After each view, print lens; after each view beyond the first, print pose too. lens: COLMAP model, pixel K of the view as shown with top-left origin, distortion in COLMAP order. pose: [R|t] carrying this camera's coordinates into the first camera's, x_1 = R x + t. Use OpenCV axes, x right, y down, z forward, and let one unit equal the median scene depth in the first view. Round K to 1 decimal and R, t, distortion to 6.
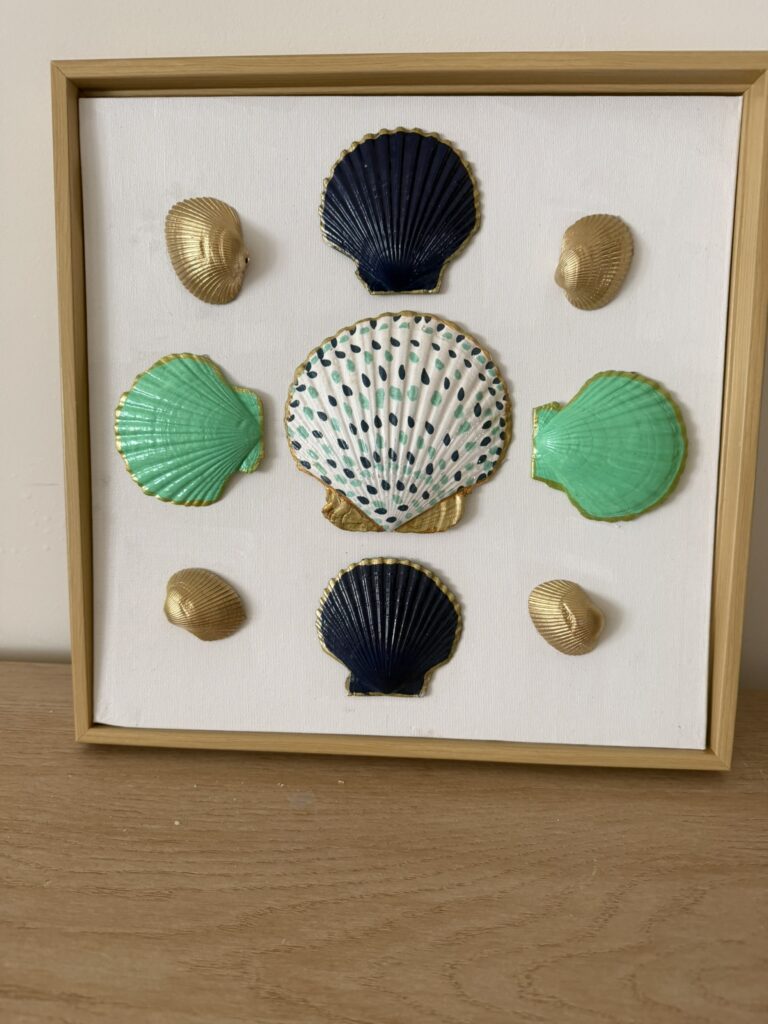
lens RADIAL K [[722.9, 0, 384.0], [0, 722.9, 512.0], [0, 0, 1]] dist [-0.031844, 0.008071]
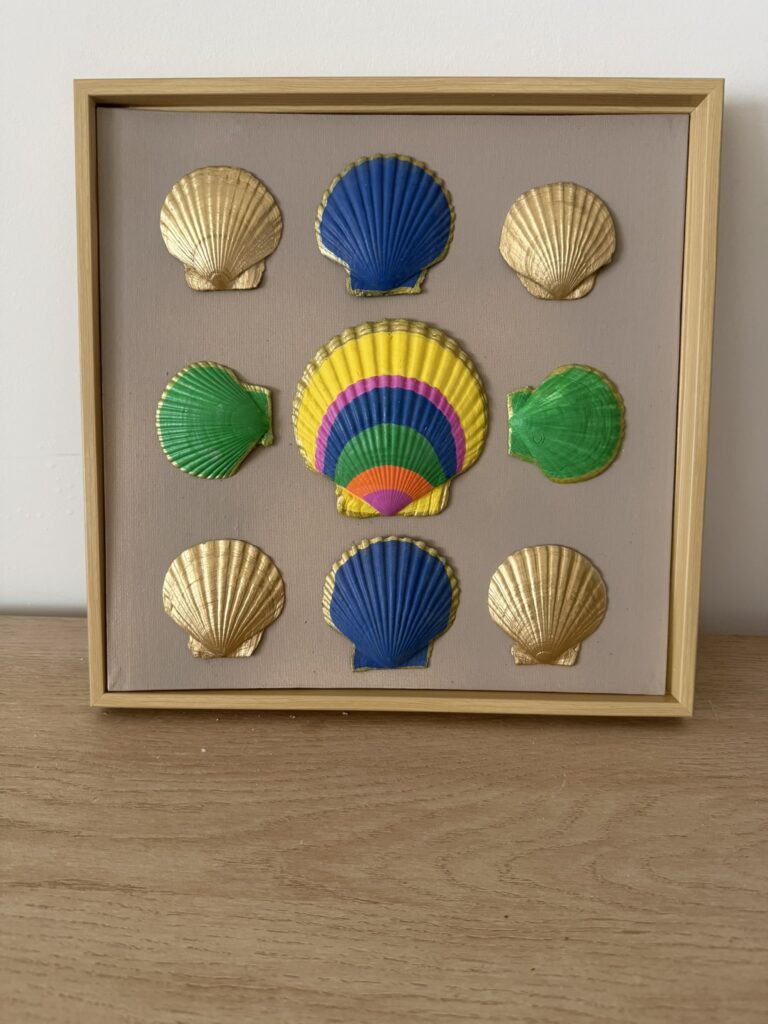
lens RADIAL K [[722.9, 0, 384.0], [0, 722.9, 512.0], [0, 0, 1]] dist [-0.031844, 0.008071]
pose [[0.999737, -0.007717, 0.021579, -0.023942], [0.006574, 0.998597, 0.052548, -0.007253], [-0.021954, -0.052392, 0.998385, -0.154160]]
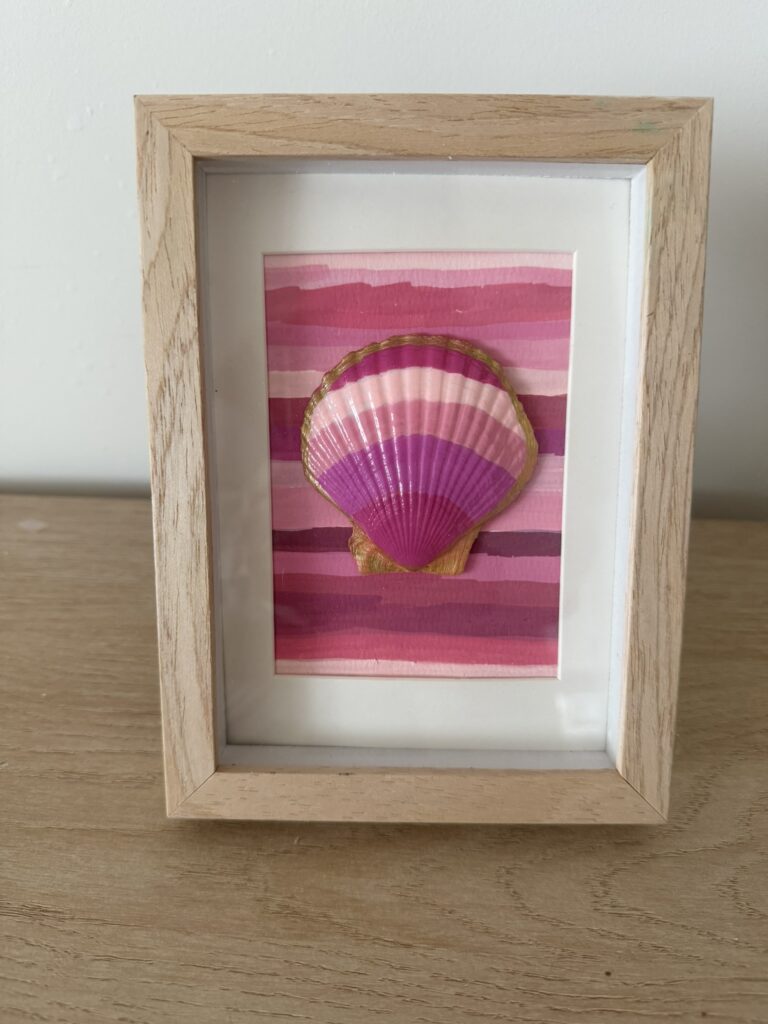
lens RADIAL K [[732.0, 0, 384.0], [0, 732.0, 512.0], [0, 0, 1]] dist [-0.045616, 0.008121]
pose [[0.999993, -0.003146, -0.002249, -0.037281], [0.003596, 0.970327, 0.241768, 0.045669], [0.001422, -0.241774, 0.970331, 0.284813]]
